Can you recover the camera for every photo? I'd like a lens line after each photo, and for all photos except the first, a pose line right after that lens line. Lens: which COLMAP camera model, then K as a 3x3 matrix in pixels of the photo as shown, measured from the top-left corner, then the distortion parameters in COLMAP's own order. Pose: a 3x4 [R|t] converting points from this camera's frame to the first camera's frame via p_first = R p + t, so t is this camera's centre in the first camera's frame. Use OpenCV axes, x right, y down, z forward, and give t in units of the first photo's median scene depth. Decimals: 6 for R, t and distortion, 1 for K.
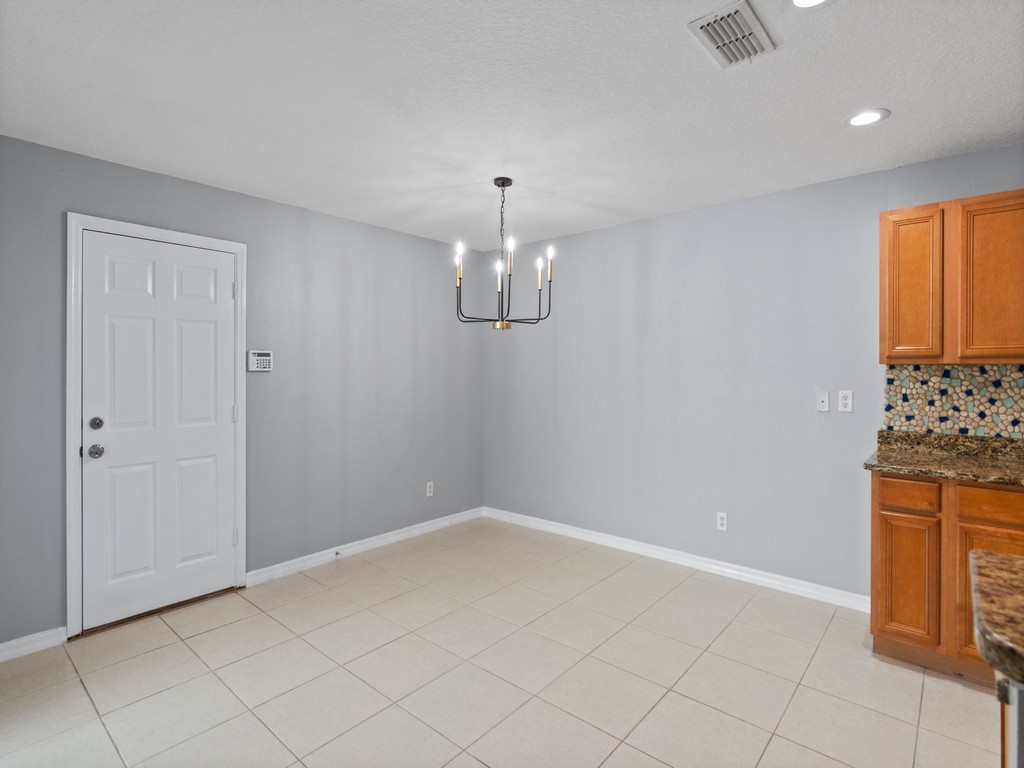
lens RADIAL K [[518.2, 0, 516.6], [0, 518.2, 369.6], [0, 0, 1]] dist [0.000426, -0.000934]
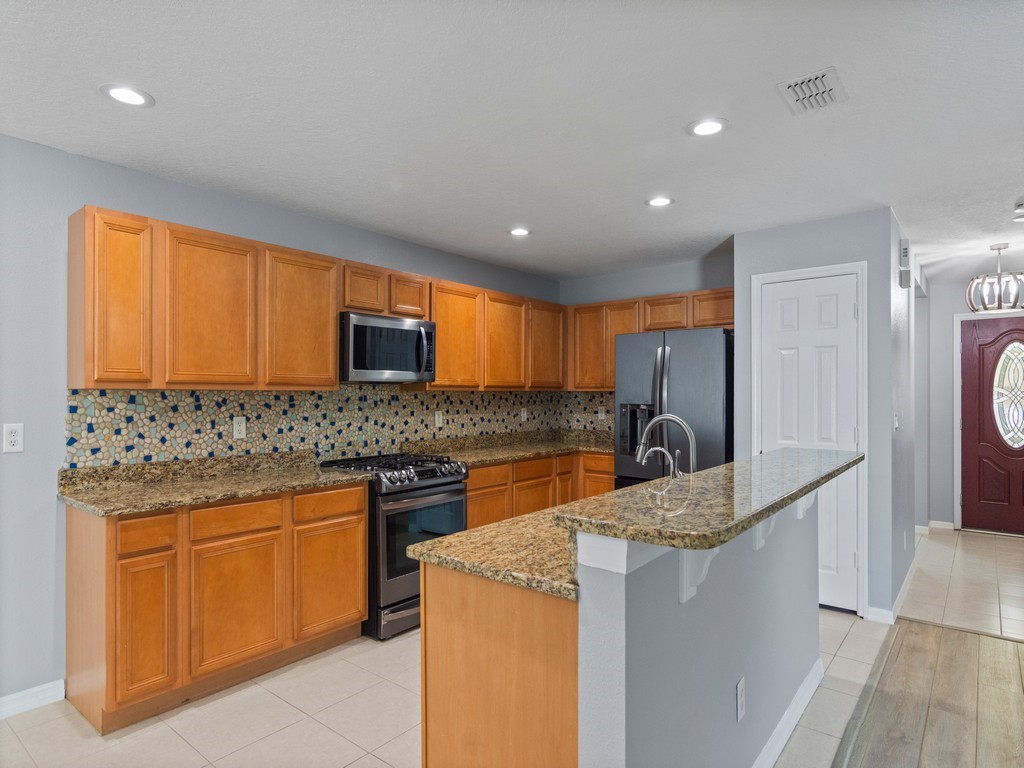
lens RADIAL K [[587.7, 0, 511.3], [0, 587.7, 394.1], [0, 0, 1]] dist [0.002730, -0.004339]
pose [[-0.032839, -0.000330, 0.999461, -0.252500], [0.003782, 0.999993, 0.000455, 0.000497], [-0.999454, 0.003795, -0.032837, 0.347544]]
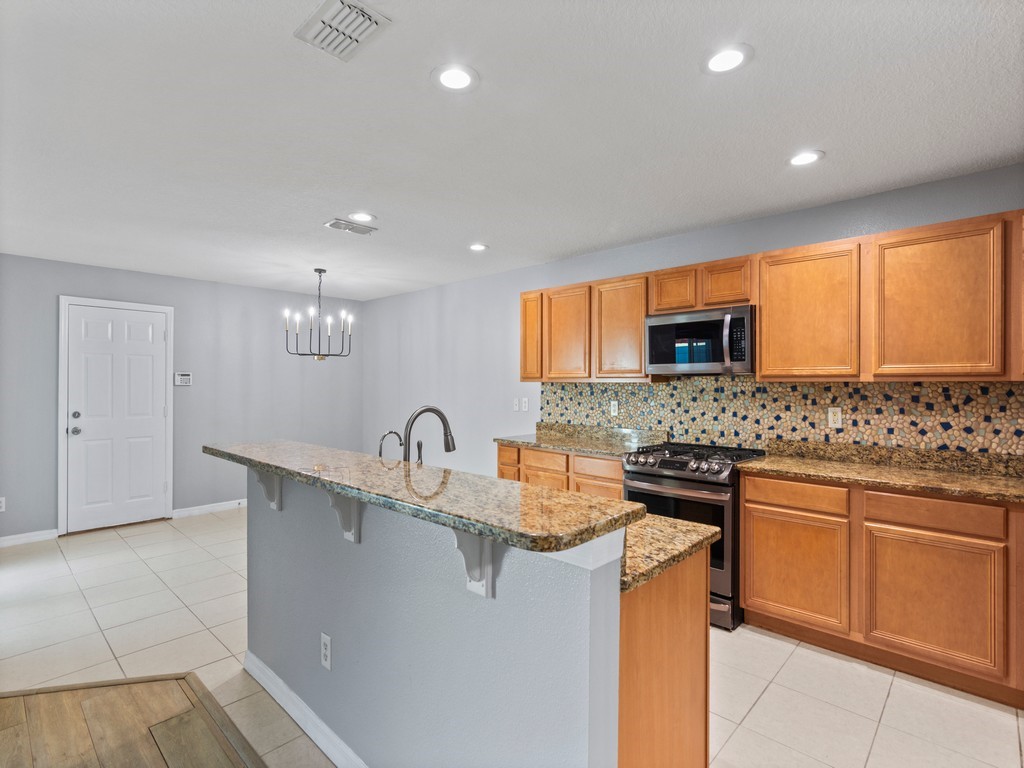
lens RADIAL K [[502.6, 0, 517.6], [0, 502.6, 384.5], [0, 0, 1]] dist [-0.004602, 0.003356]
pose [[0.999381, 0.002905, -0.035073, 0.733503], [-0.002992, 0.999993, -0.002432, 0.001327], [0.035065, 0.002536, 0.999382, -0.637706]]
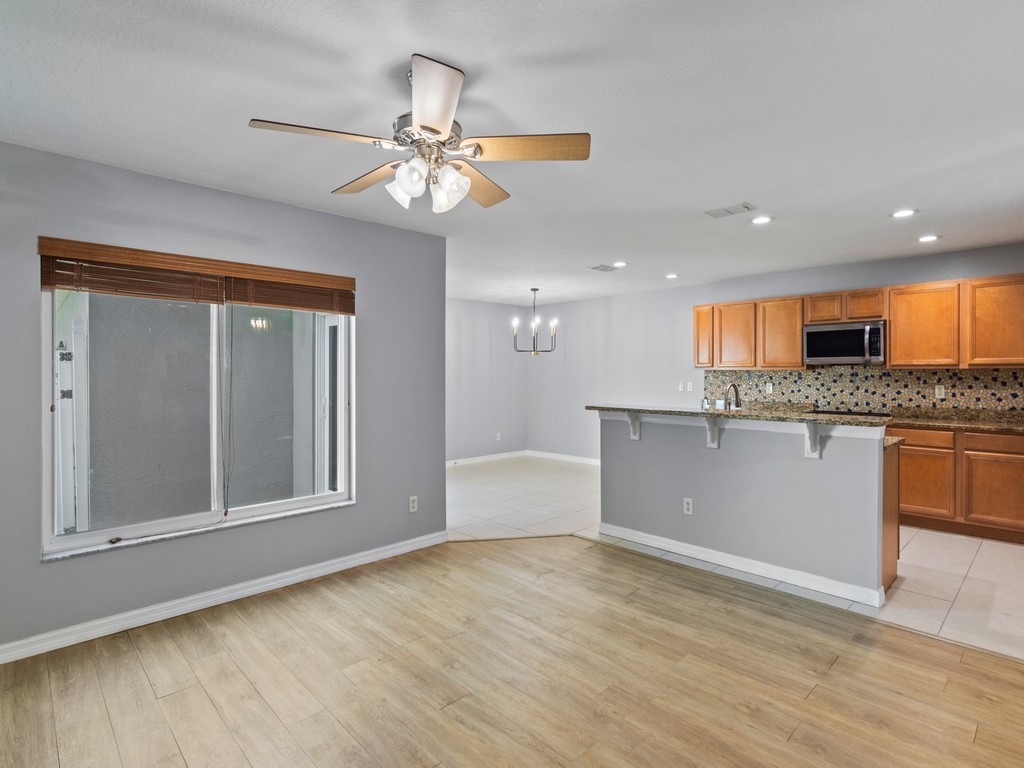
lens RADIAL K [[521.6, 0, 517.0], [0, 521.6, 376.0], [0, 0, 1]] dist [-0.011839, 0.002887]
pose [[0.995994, -0.001279, -0.089415, 0.108640], [0.001530, 0.999995, 0.002739, 0.008651], [0.089411, -0.002865, 0.995991, -1.406186]]
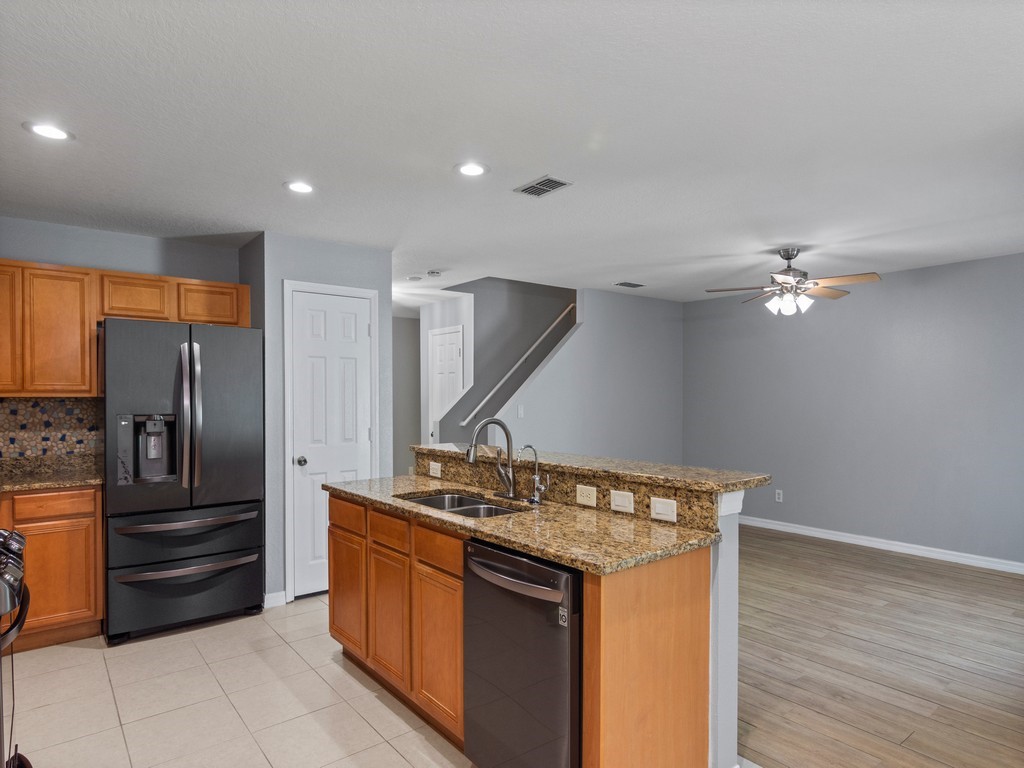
lens RADIAL K [[587.7, 0, 514.1], [0, 587.7, 407.3], [0, 0, 1]] dist [0.002730, -0.004339]
pose [[-0.981153, 0.003491, 0.193200, 0.352447], [0.006959, 0.999827, 0.017274, 0.000672], [-0.193106, 0.018293, -0.981007, 1.013861]]
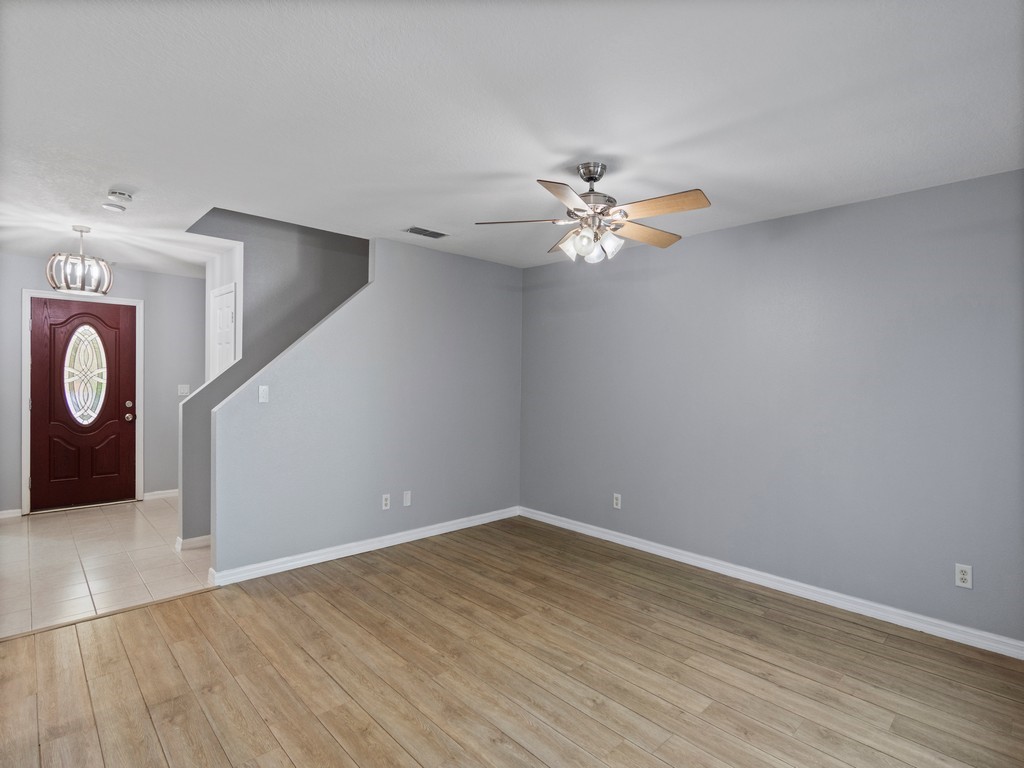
lens RADIAL K [[521.6, 0, 513.0], [0, 521.6, 380.1], [0, 0, 1]] dist [-0.011839, 0.002887]
pose [[-0.995081, -0.010807, 0.098468, -0.029224], [-0.010026, 0.999914, 0.008424, -0.001263], [-0.098551, 0.007395, -0.995105, 0.278079]]
